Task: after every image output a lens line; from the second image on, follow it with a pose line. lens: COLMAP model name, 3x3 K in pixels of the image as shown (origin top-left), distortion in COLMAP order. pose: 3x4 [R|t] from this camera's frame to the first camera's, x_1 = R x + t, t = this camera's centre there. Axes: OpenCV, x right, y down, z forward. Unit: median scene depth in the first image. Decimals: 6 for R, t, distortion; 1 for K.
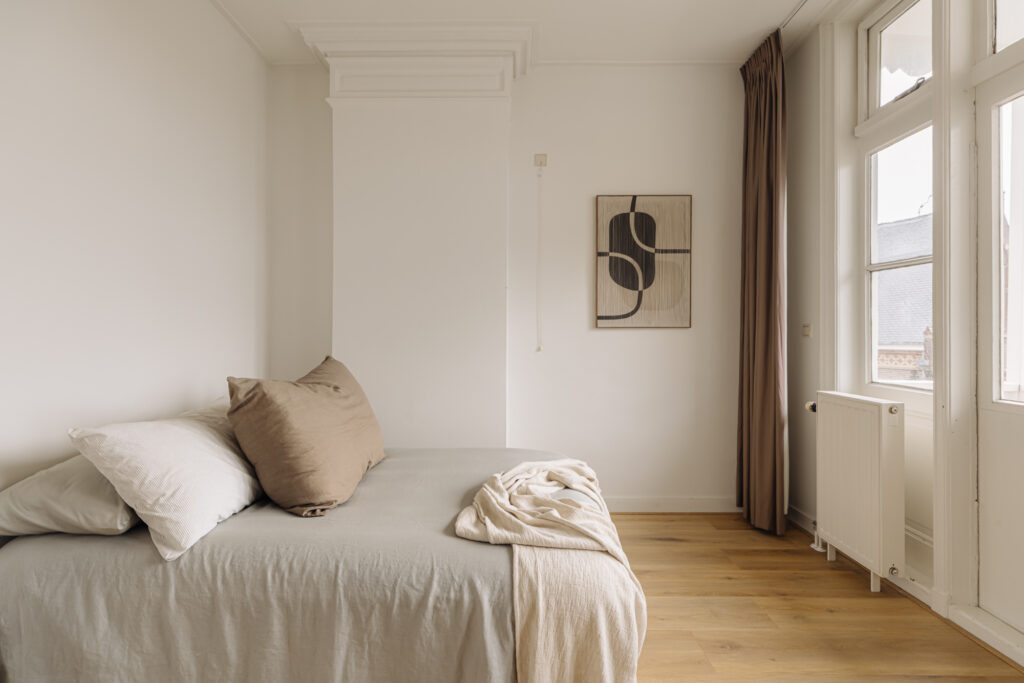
lens RADIAL K [[499.1, 0, 512.0], [0, 499.1, 341.5], [0, 0, 1]] dist [0.000928, 0.000165]
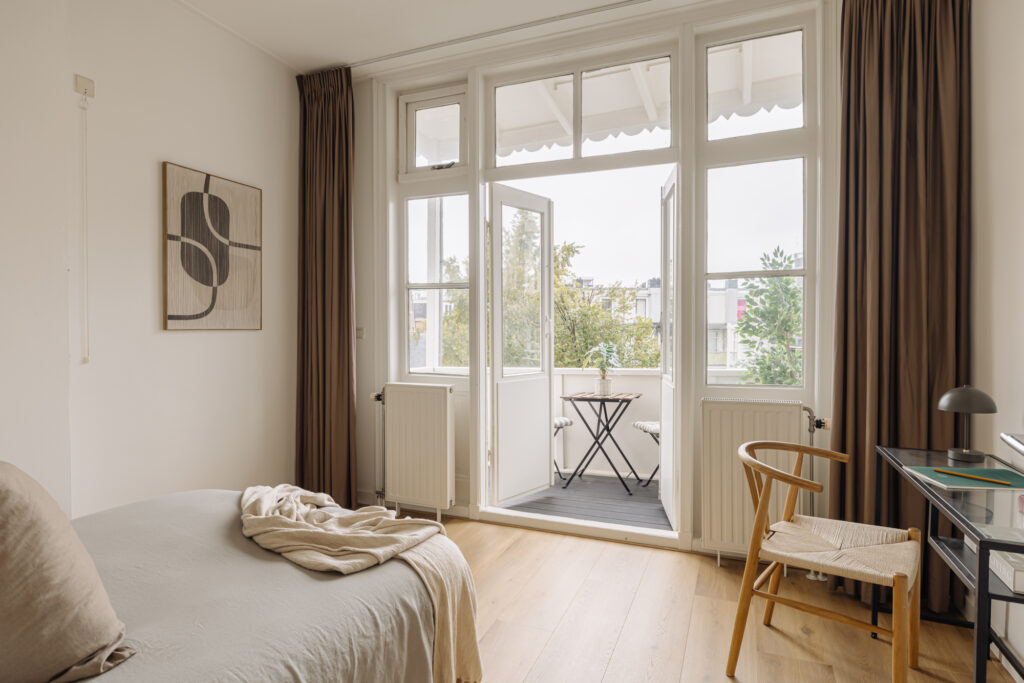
lens RADIAL K [[549.2, 0, 512.0], [0, 549.2, 341.5], [0, 0, 1]] dist [-0.000922, -0.000433]
pose [[0.370019, -0.019766, 0.928814, -0.436056], [0.008825, 0.999803, 0.017761, -0.019812], [-0.928982, 0.001625, 0.370120, 0.174249]]
